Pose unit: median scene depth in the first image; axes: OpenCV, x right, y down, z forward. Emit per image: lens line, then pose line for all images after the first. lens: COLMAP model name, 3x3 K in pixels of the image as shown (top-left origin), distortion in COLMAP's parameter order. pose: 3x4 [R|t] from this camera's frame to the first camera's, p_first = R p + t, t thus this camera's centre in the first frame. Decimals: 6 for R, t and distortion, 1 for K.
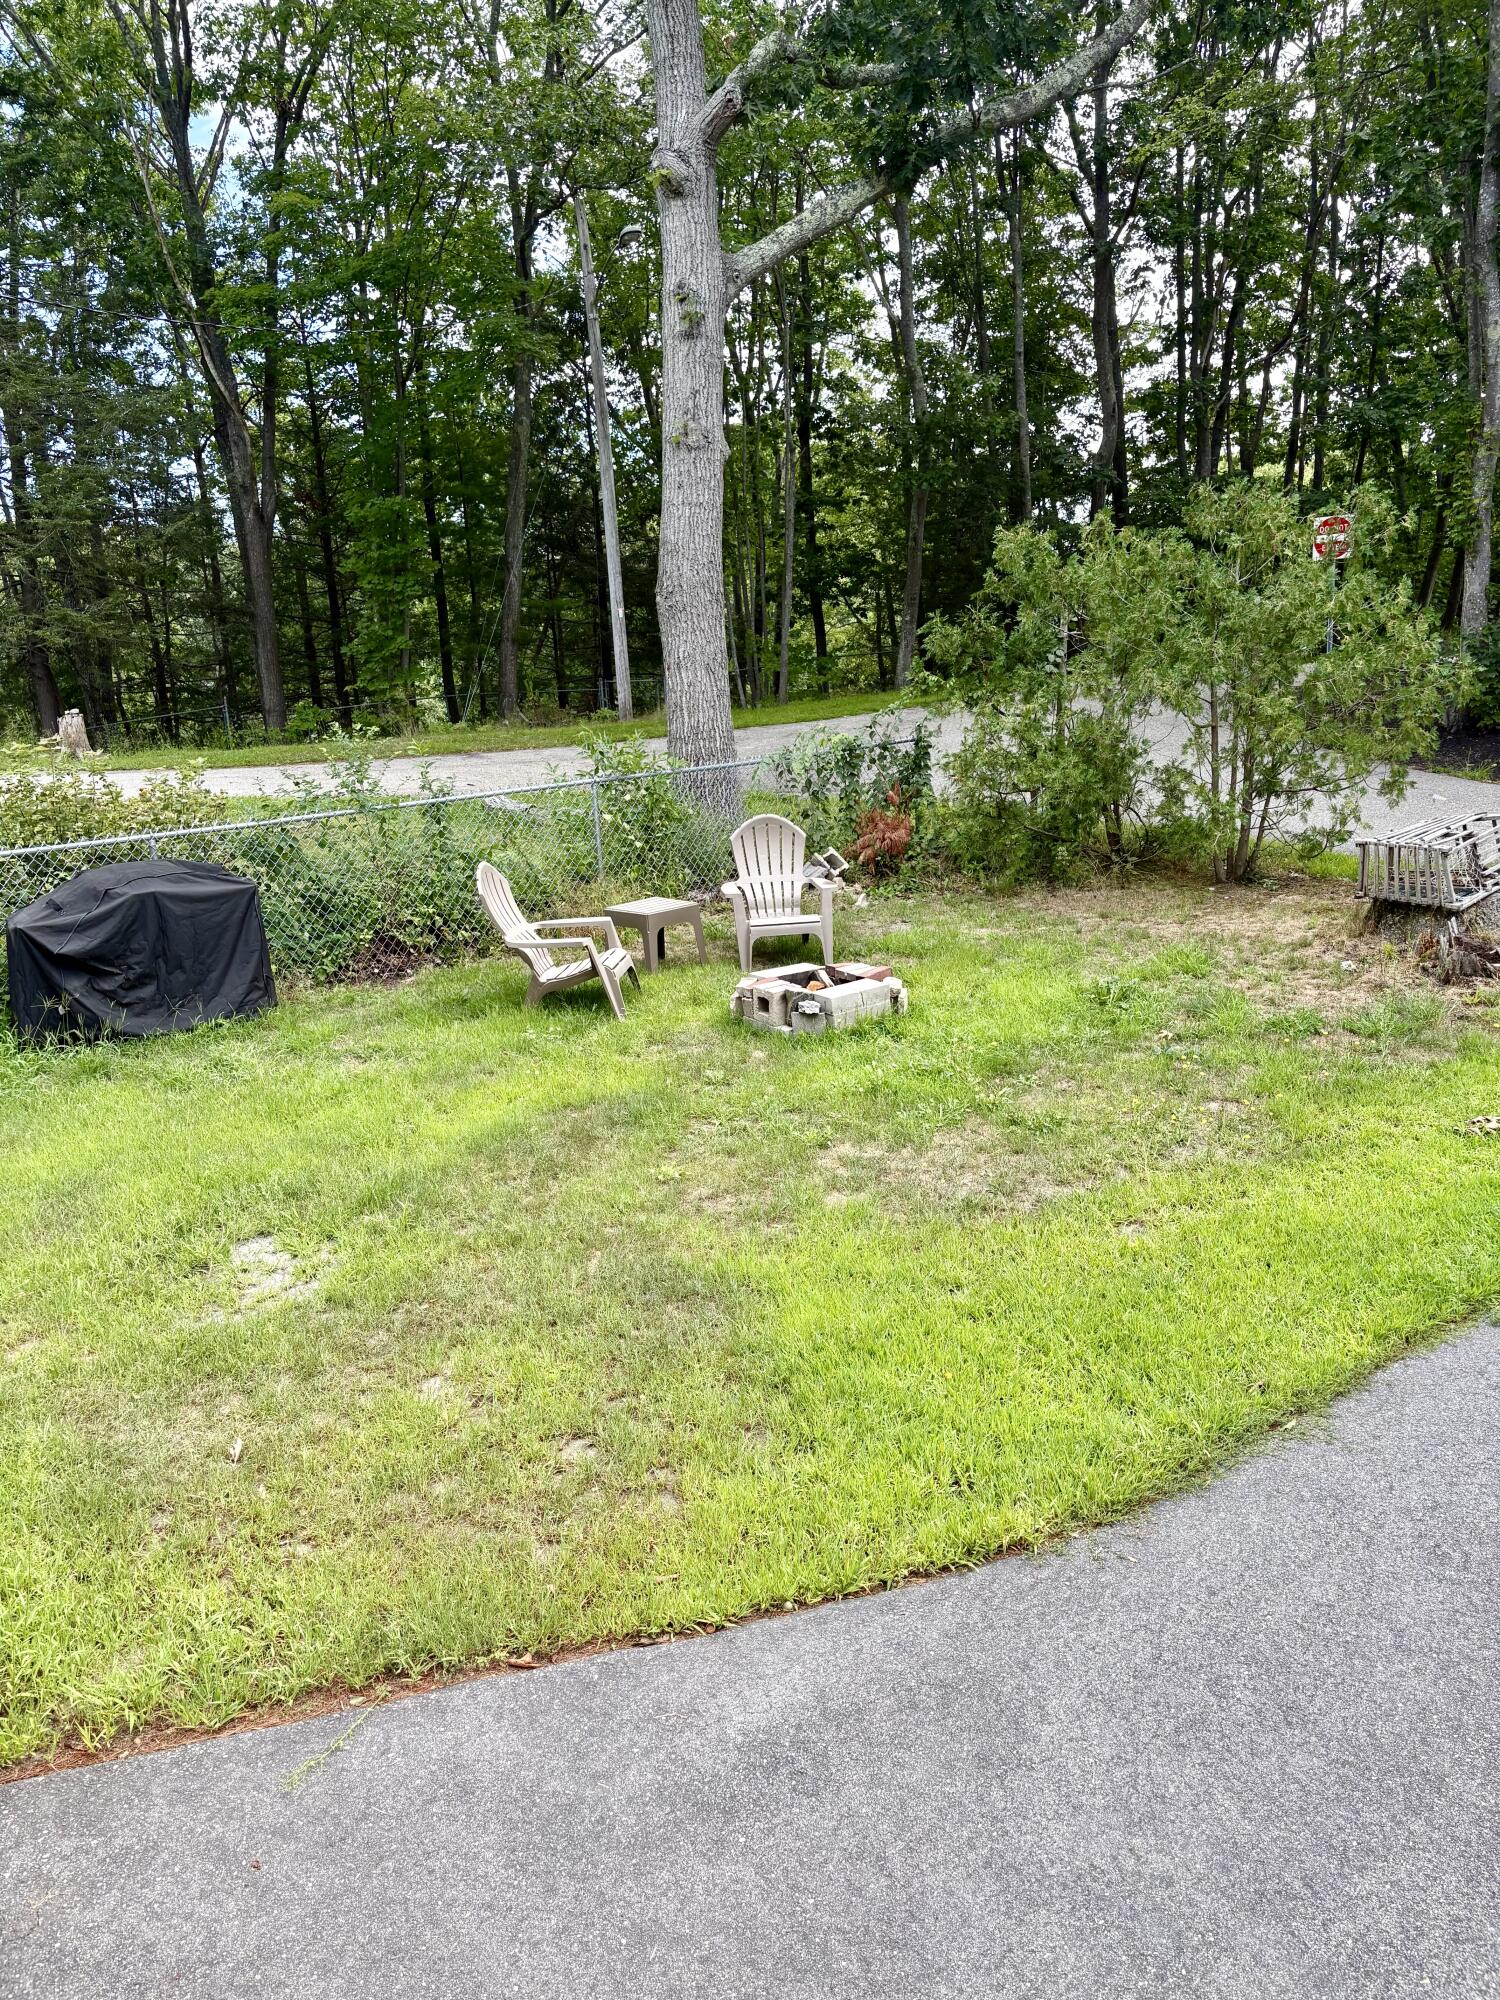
lens RADIAL K [[1511.6, 0, 740.9], [0, 1511.6, 1007.9], [0, 0, 1]] dist [0.037383, -0.025630]
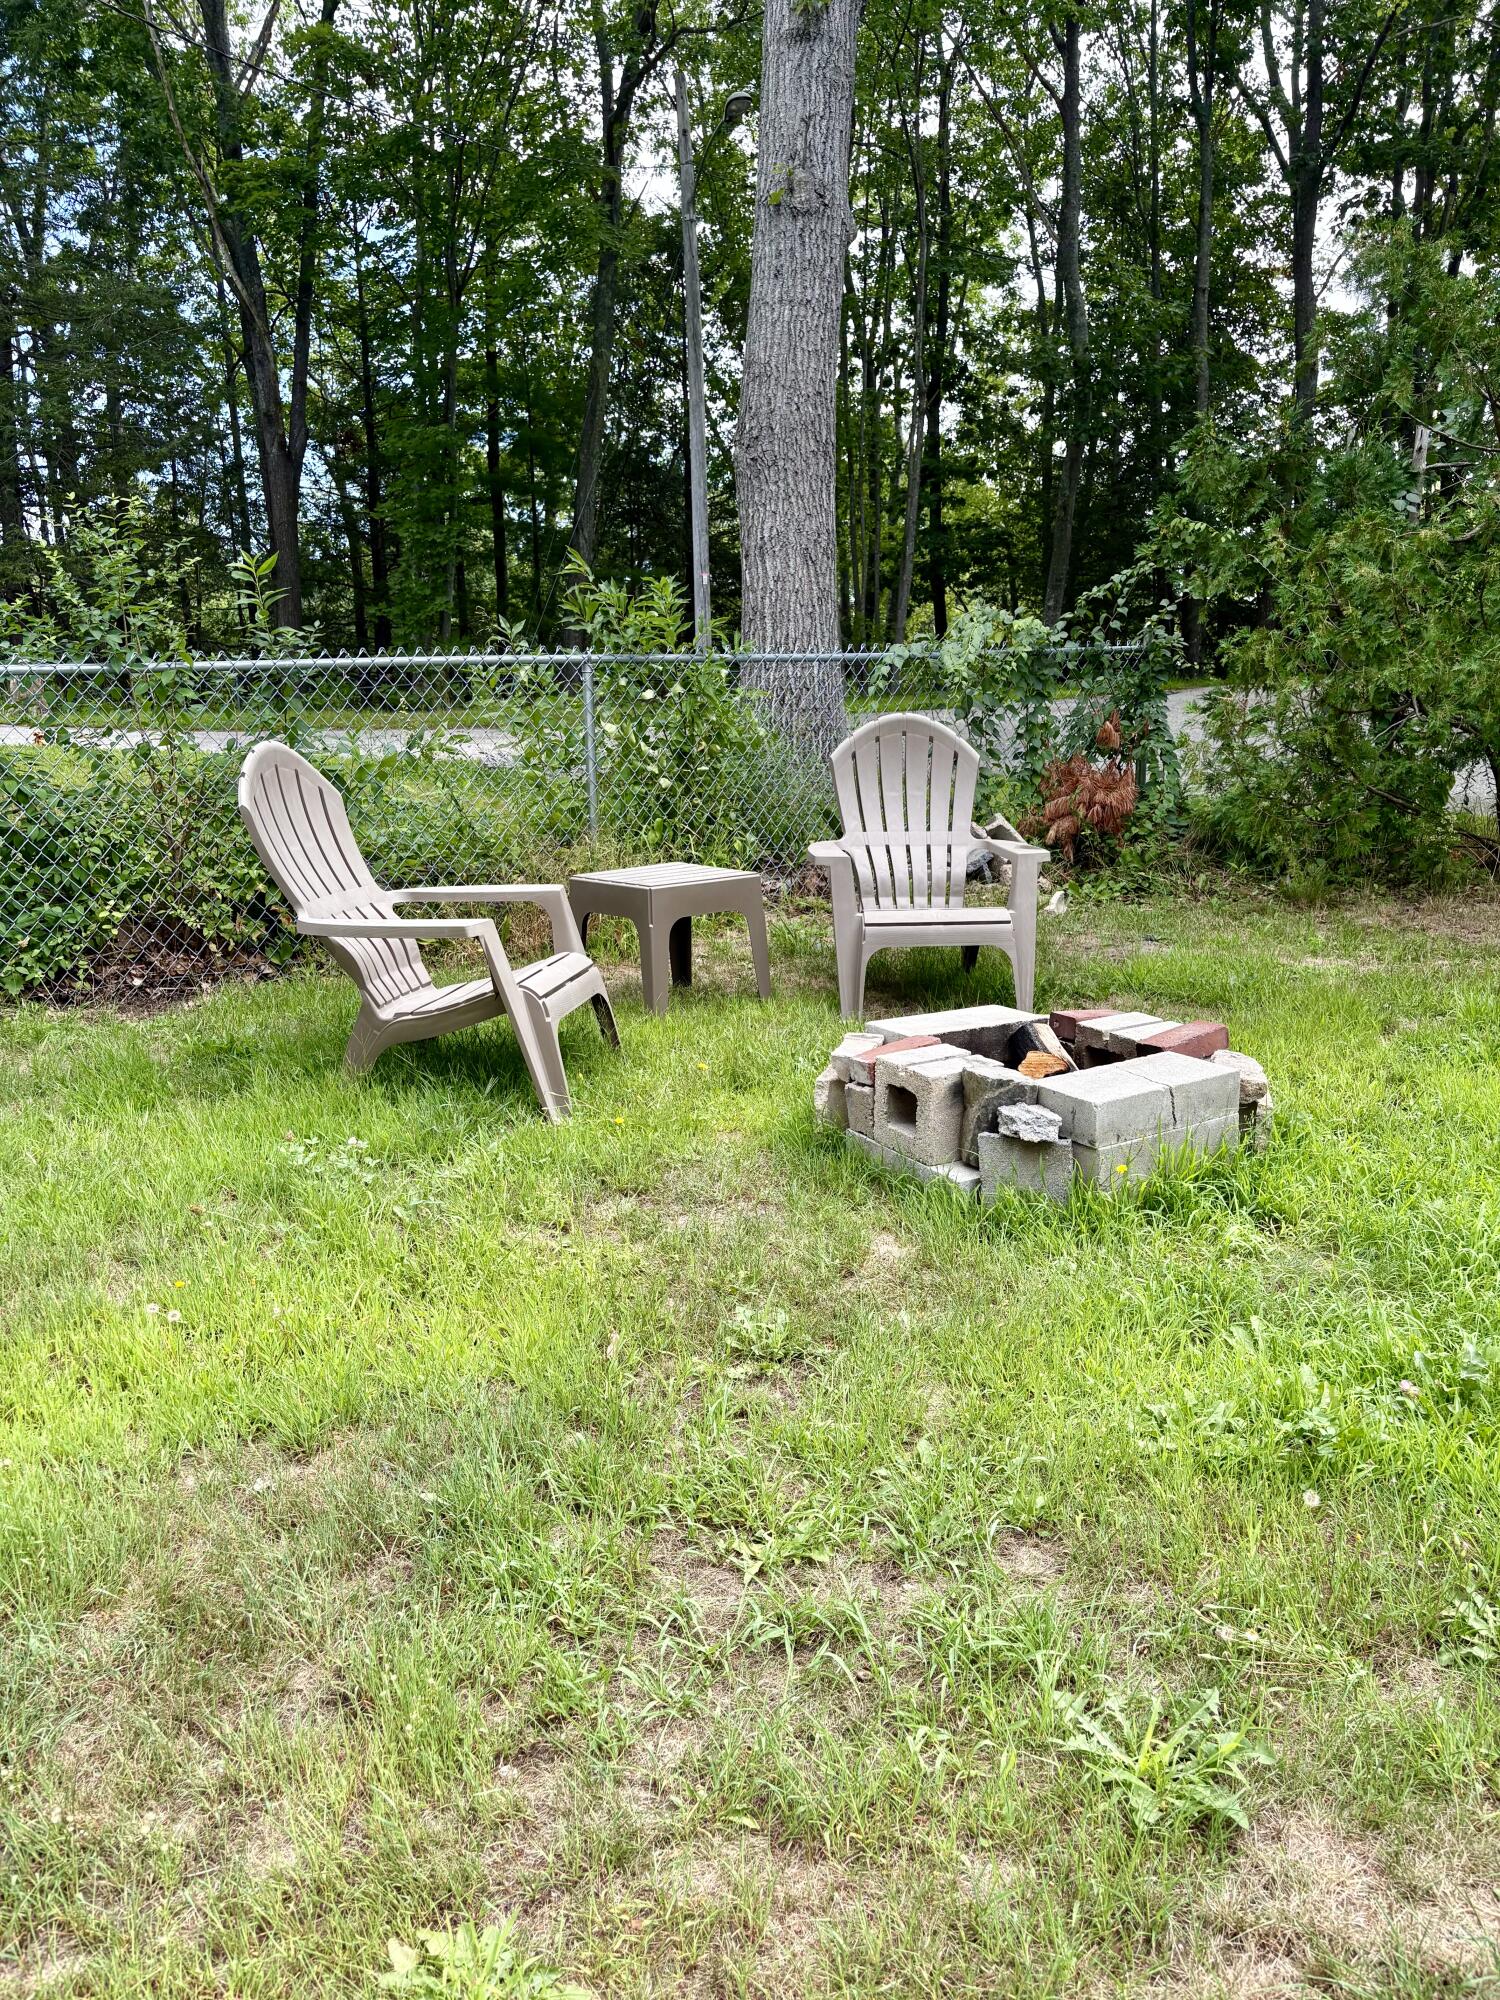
lens RADIAL K [[1511.6, 0, 740.9], [0, 1511.6, 1007.9], [0, 0, 1]] dist [0.037383, -0.025630]
pose [[0.997198, 0.049215, -0.056333, -0.004474], [-0.050882, 0.998297, -0.028546, -0.011350], [0.054832, 0.031333, 0.998004, 0.491157]]
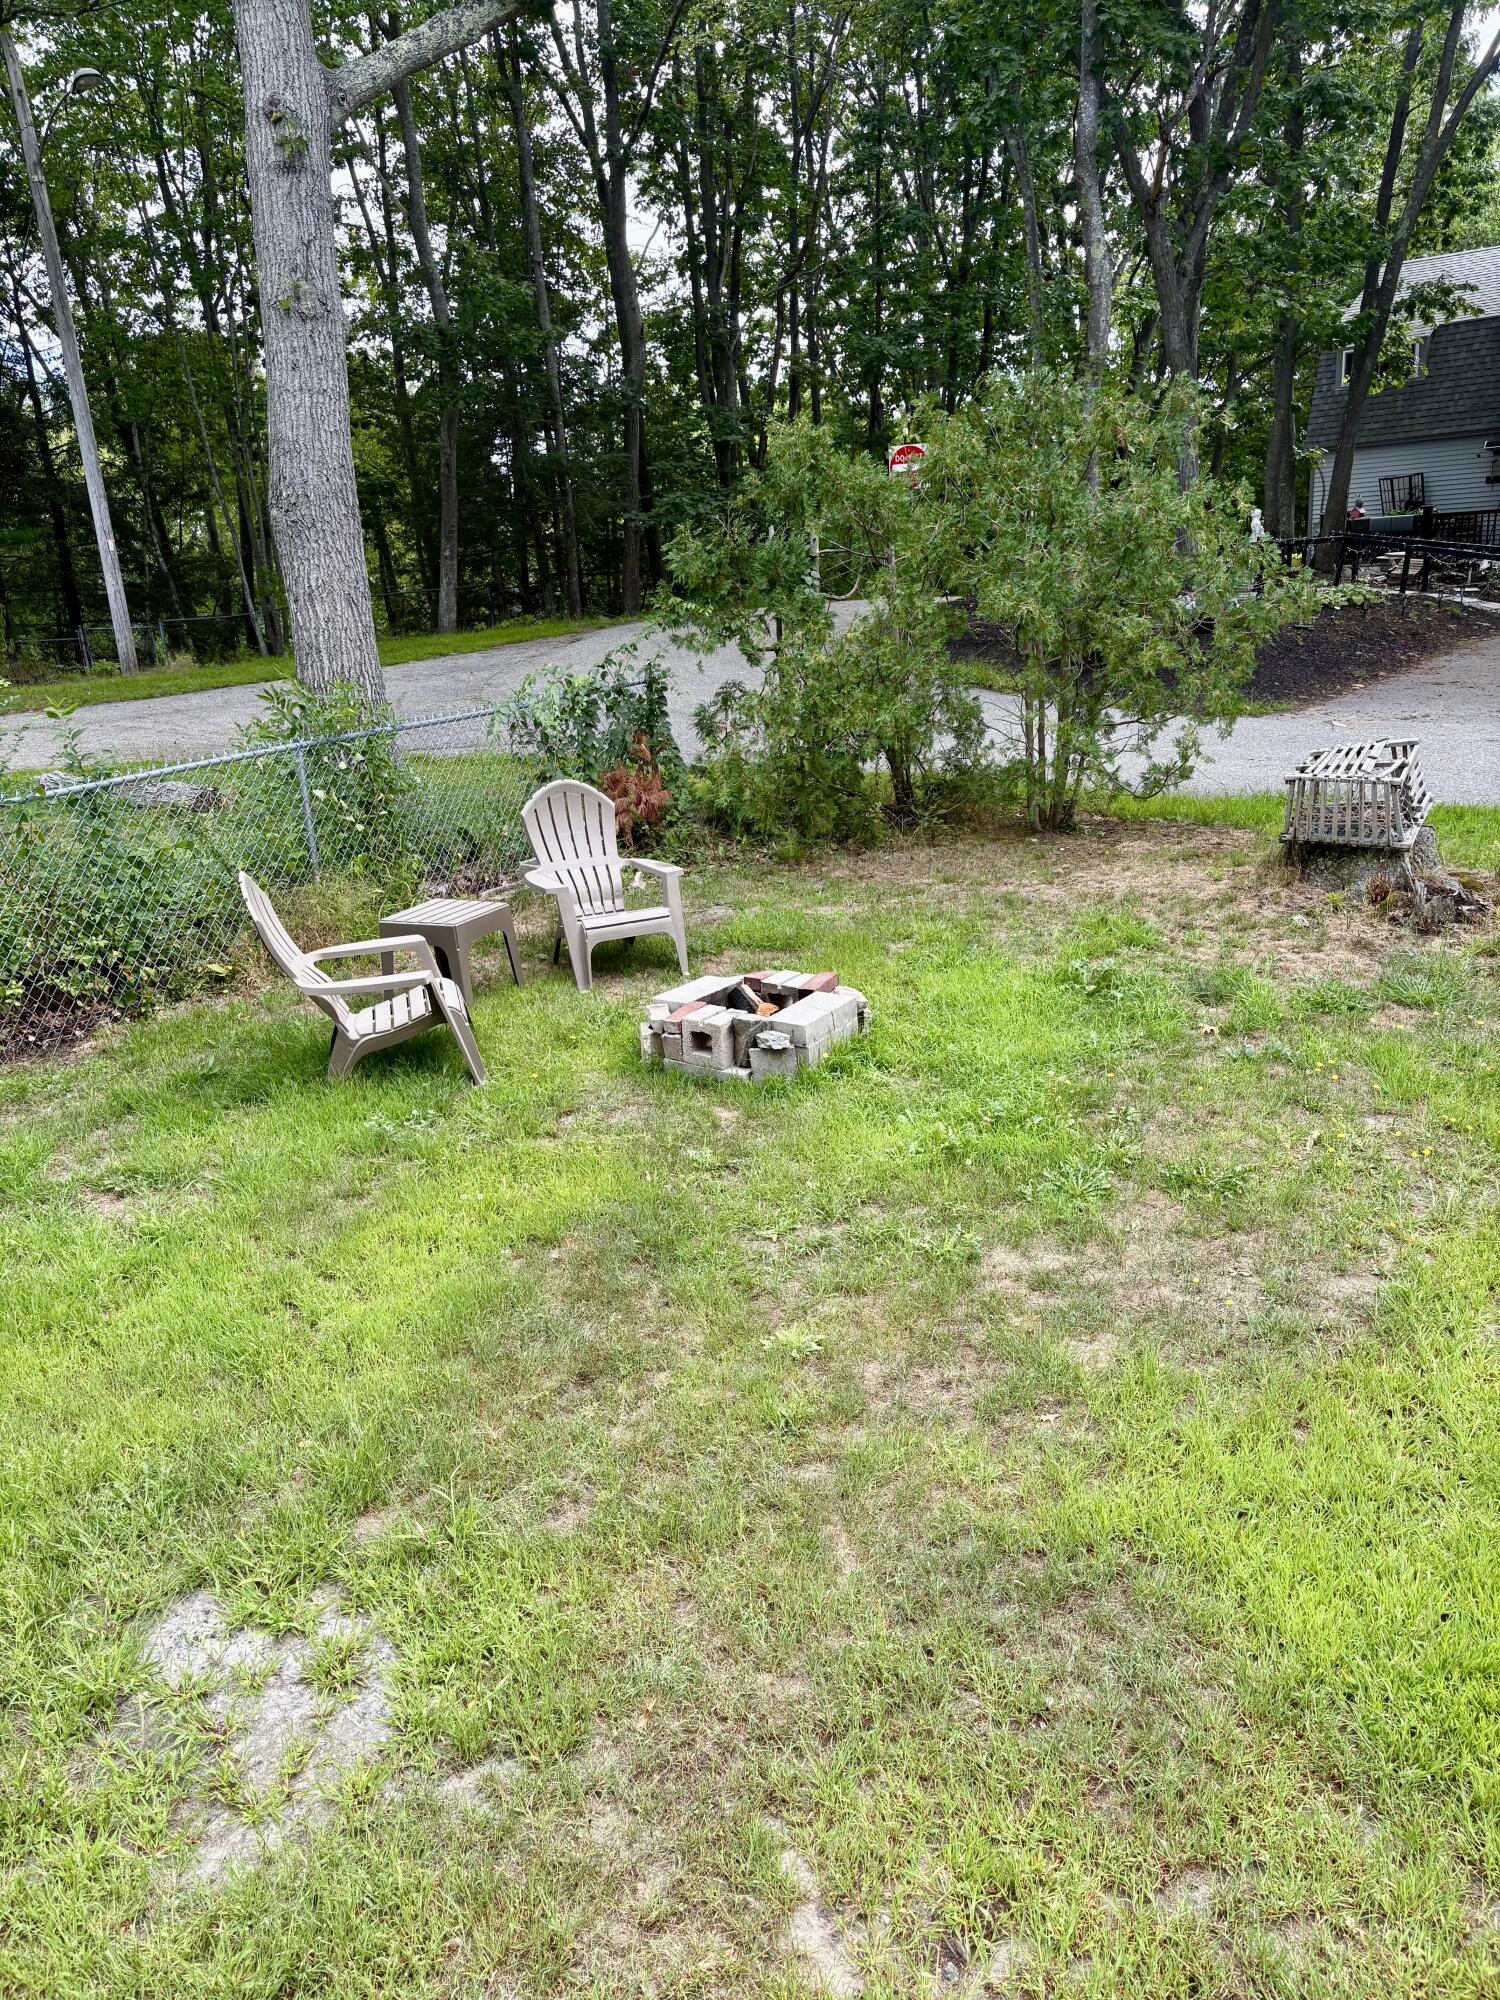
lens RADIAL K [[1511.6, 0, 740.9], [0, 1511.6, 1007.9], [0, 0, 1]] dist [0.037383, -0.025630]
pose [[0.935986, -0.102279, 0.336852, -0.170558], [0.091621, 0.994664, 0.047433, -0.041437], [-0.339906, -0.013534, 0.940362, 0.244329]]
